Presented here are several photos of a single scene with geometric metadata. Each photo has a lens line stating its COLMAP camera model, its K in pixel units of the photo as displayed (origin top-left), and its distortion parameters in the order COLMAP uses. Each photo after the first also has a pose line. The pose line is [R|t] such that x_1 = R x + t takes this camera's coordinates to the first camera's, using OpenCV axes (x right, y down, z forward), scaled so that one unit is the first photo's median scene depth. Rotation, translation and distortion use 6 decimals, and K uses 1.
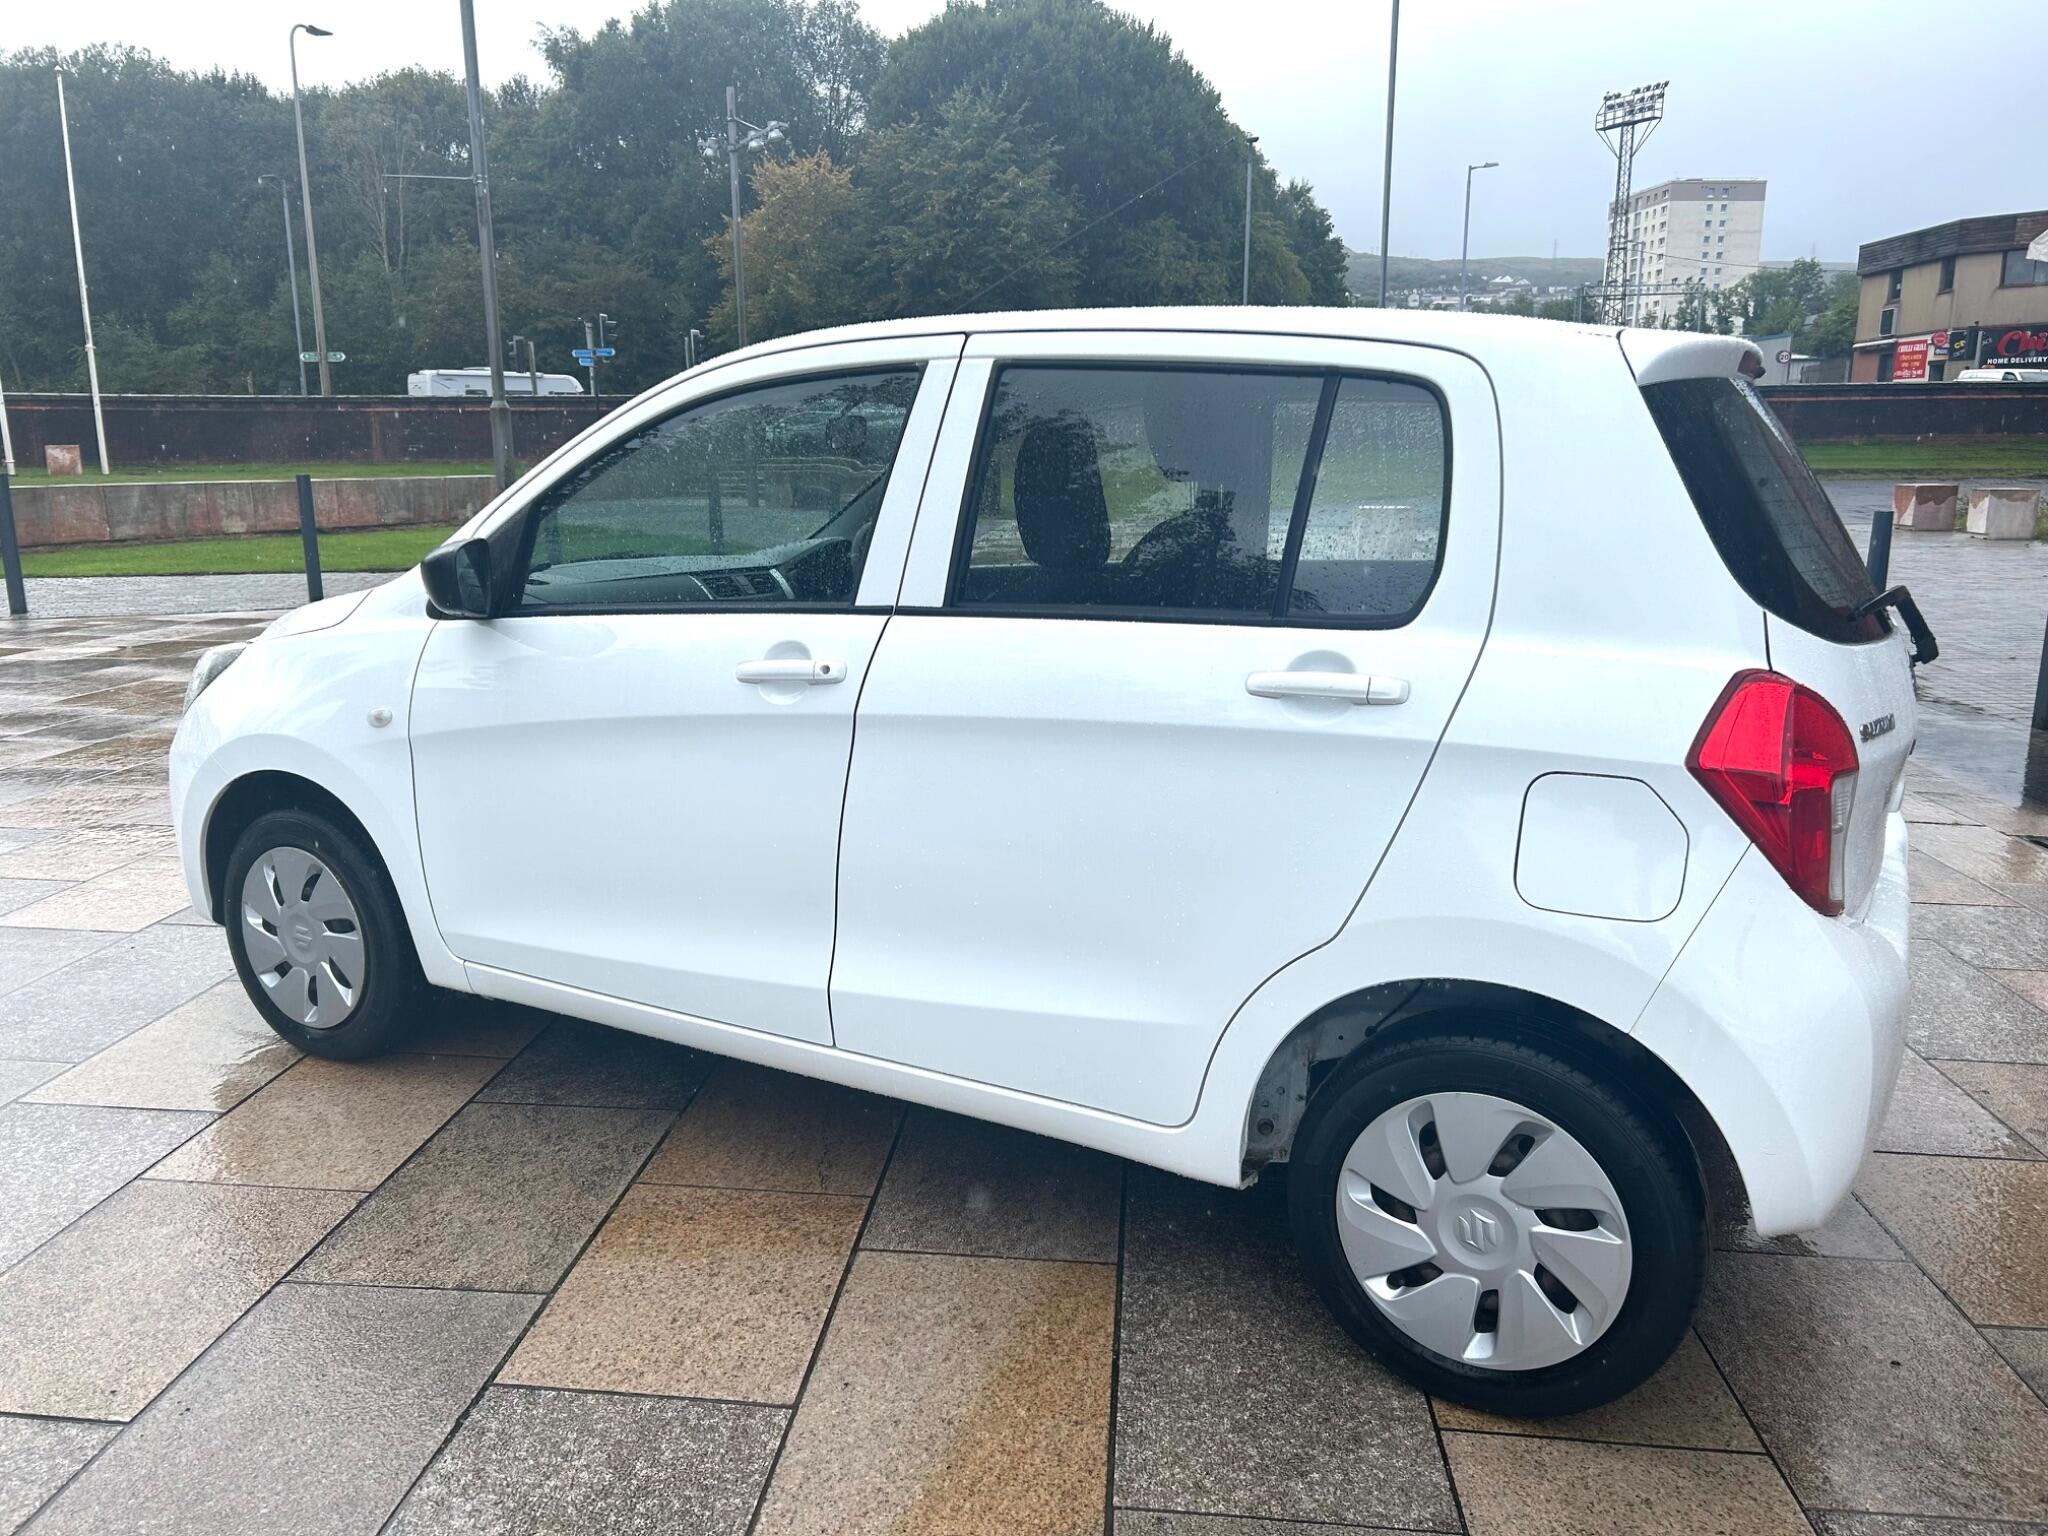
lens RADIAL K [[1559.4, 0, 1009.2], [0, 1559.4, 773.9], [0, 0, 1]] dist [0.044619, -0.039378]
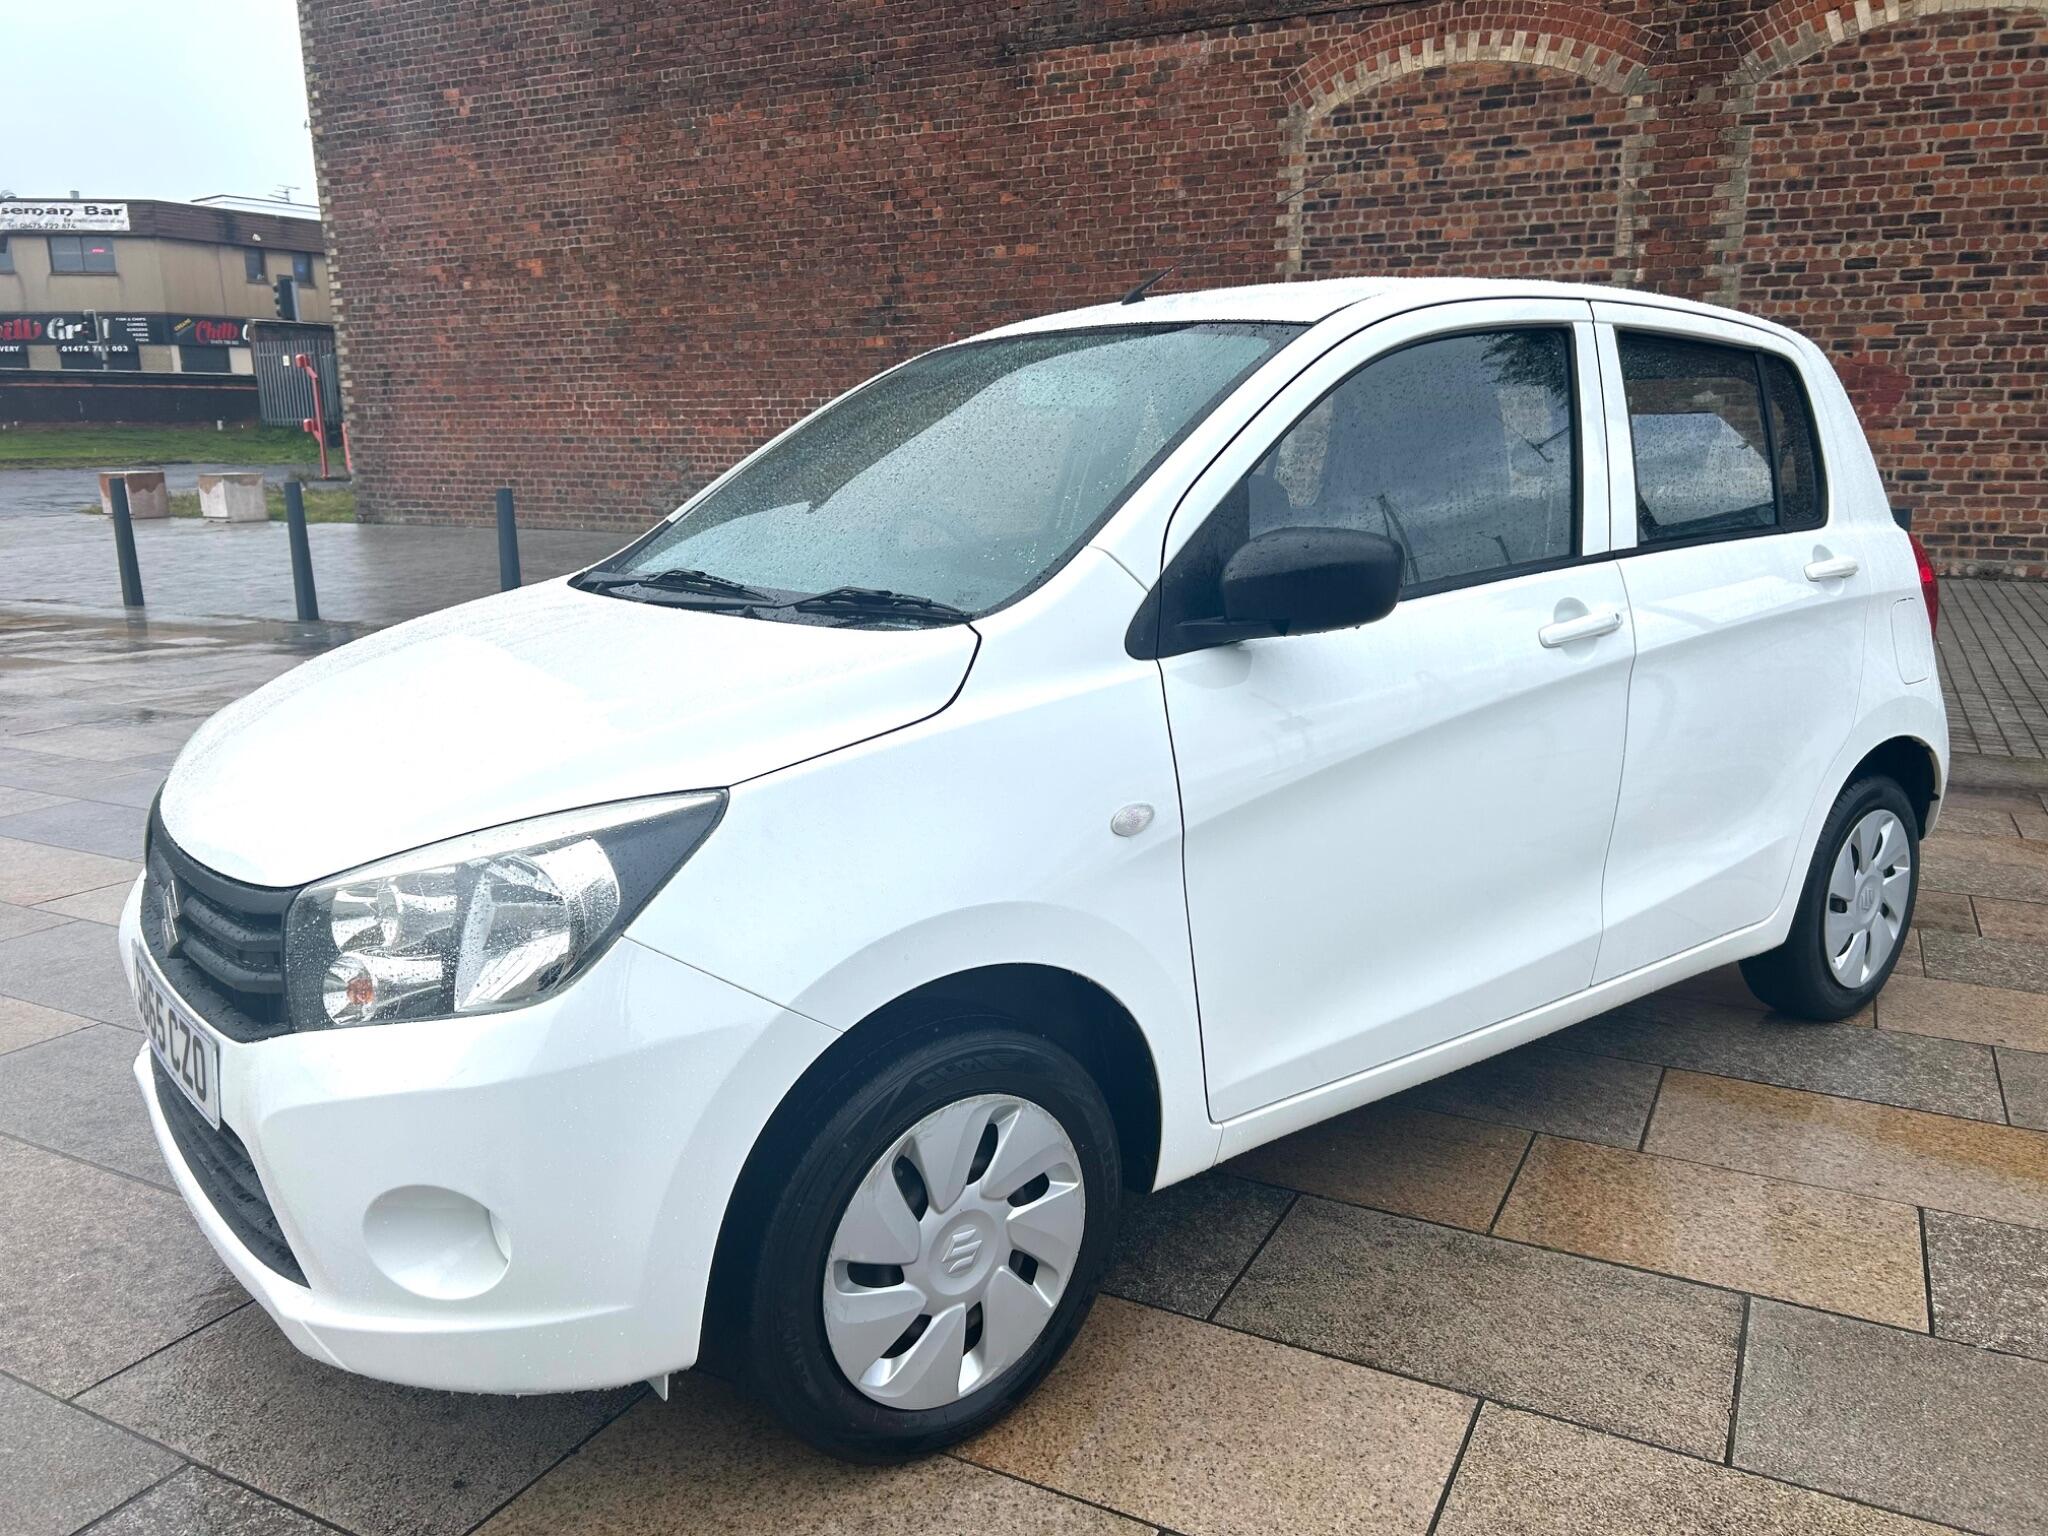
lens RADIAL K [[1559.4, 0, 1009.2], [0, 1559.4, 773.9], [0, 0, 1]] dist [0.044619, -0.039378]
pose [[0.374017, -0.202909, 0.904953, -0.969151], [0.198151, 0.970724, 0.135760, -0.147982], [-0.906006, 0.128541, 0.403274, 0.756266]]
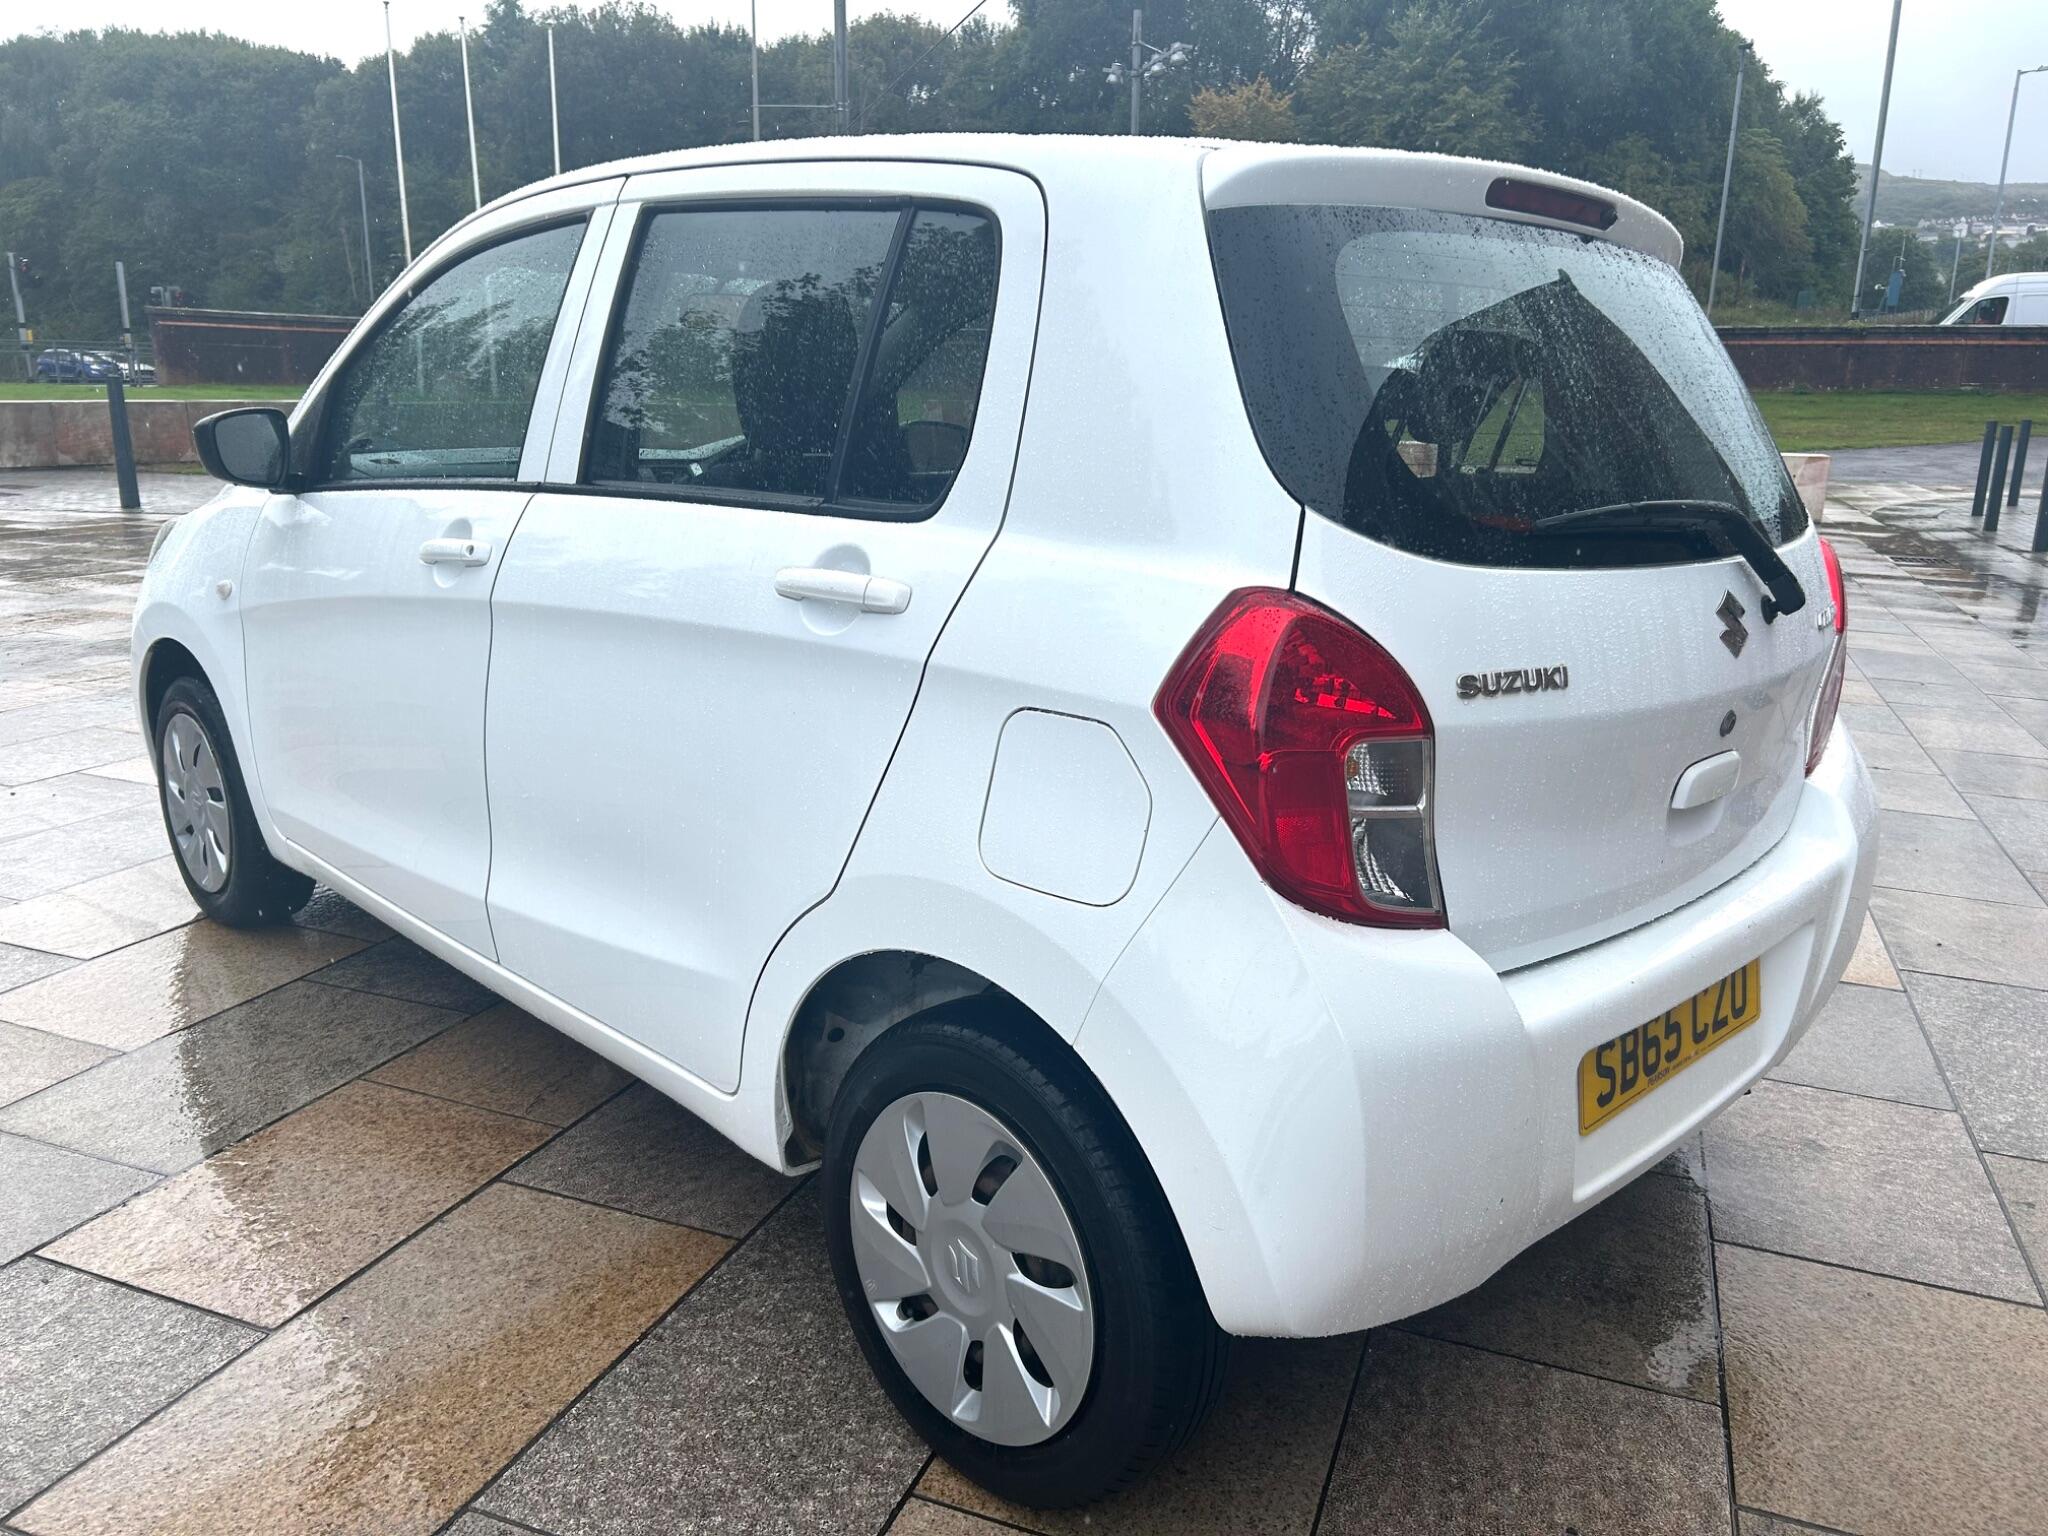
lens RADIAL K [[1559.4, 0, 1009.2], [0, 1559.4, 773.9], [0, 0, 1]] dist [0.044619, -0.039378]
pose [[0.960806, 0.084099, -0.264156, 0.345330], [-0.074666, 0.996167, 0.045569, -0.001537], [0.266976, -0.024060, 0.963403, 0.153920]]
